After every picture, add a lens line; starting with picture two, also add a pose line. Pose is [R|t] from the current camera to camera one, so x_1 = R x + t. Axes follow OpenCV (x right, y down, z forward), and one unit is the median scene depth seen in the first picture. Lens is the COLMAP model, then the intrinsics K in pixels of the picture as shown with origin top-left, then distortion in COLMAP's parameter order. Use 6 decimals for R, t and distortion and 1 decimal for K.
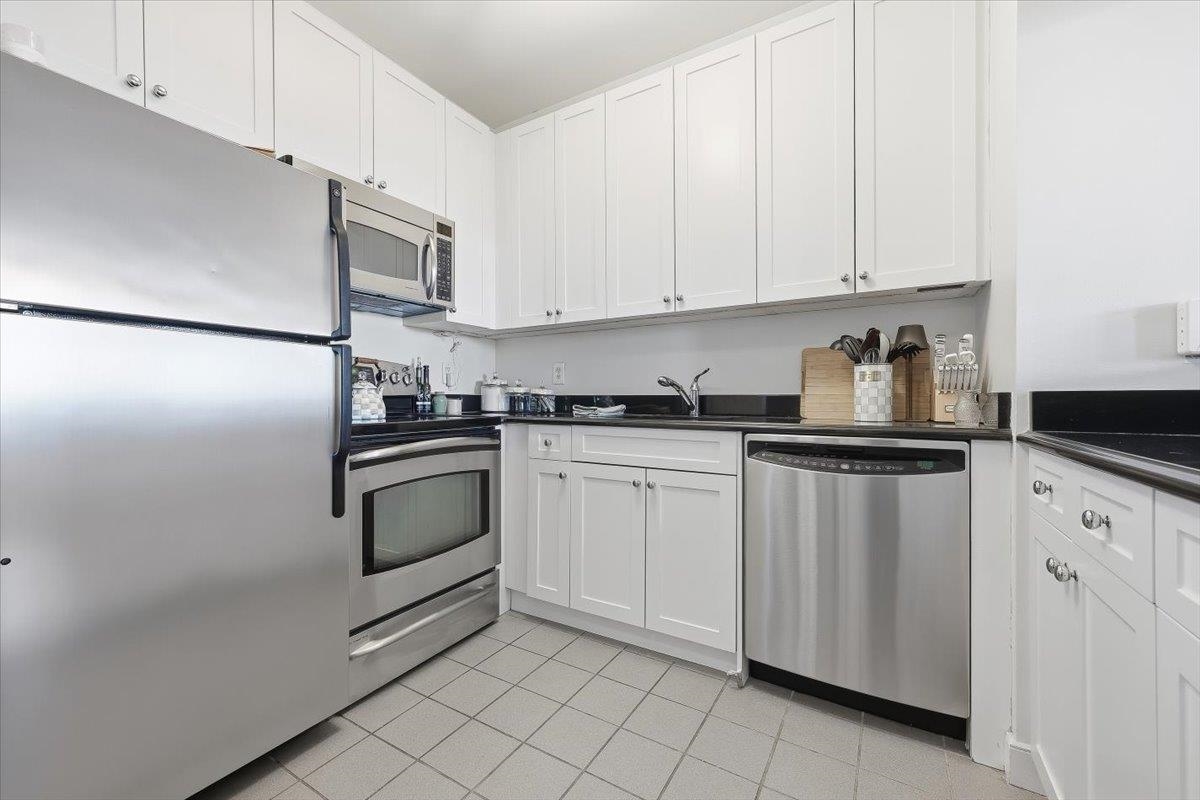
lens RADIAL K [[487.4, 0, 585.4], [0, 487.4, 402.9], [0, 0, 1]] dist [-0.007979, 0.001754]
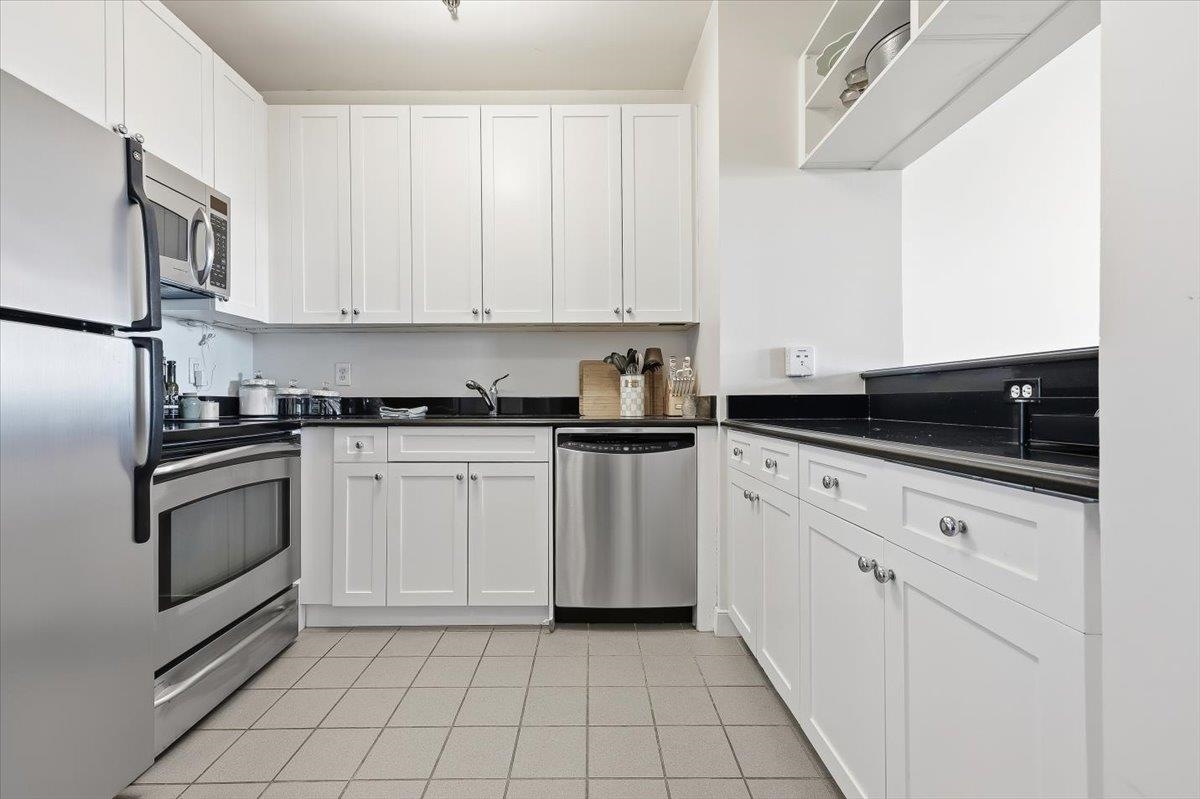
lens RADIAL K [[487.4, 0, 593.7], [0, 487.4, 406.3], [0, 0, 1]] dist [-0.007979, 0.001754]
pose [[0.841420, -0.009885, 0.540291, -0.249799], [0.007758, 0.999951, 0.006212, 0.000010], [-0.540326, -0.001035, 0.841455, -0.104461]]
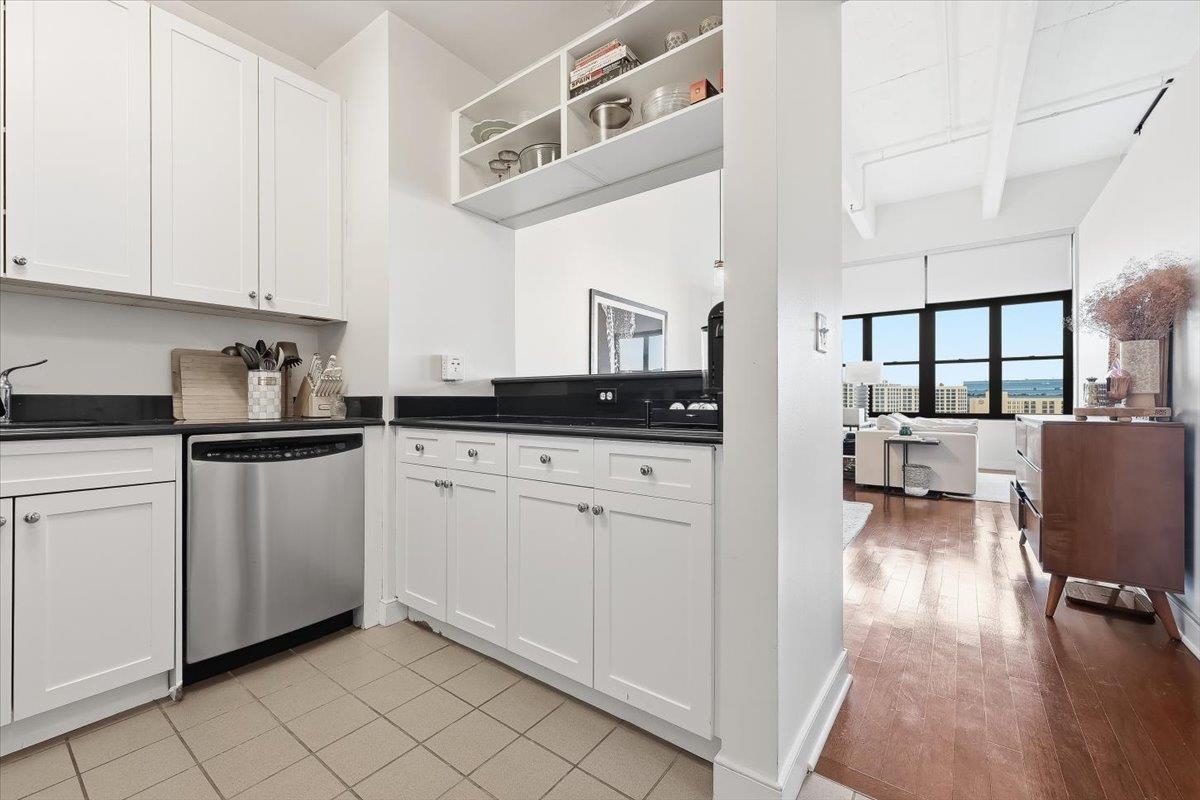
lens RADIAL K [[487.4, 0, 596.7], [0, 487.4, 406.4], [0, 0, 1]] dist [-0.007979, 0.001754]
pose [[0.069006, -0.015102, 0.997502, -0.548817], [0.004883, 0.999879, 0.014800, -0.006150], [-0.997604, 0.003849, 0.069072, 0.104349]]
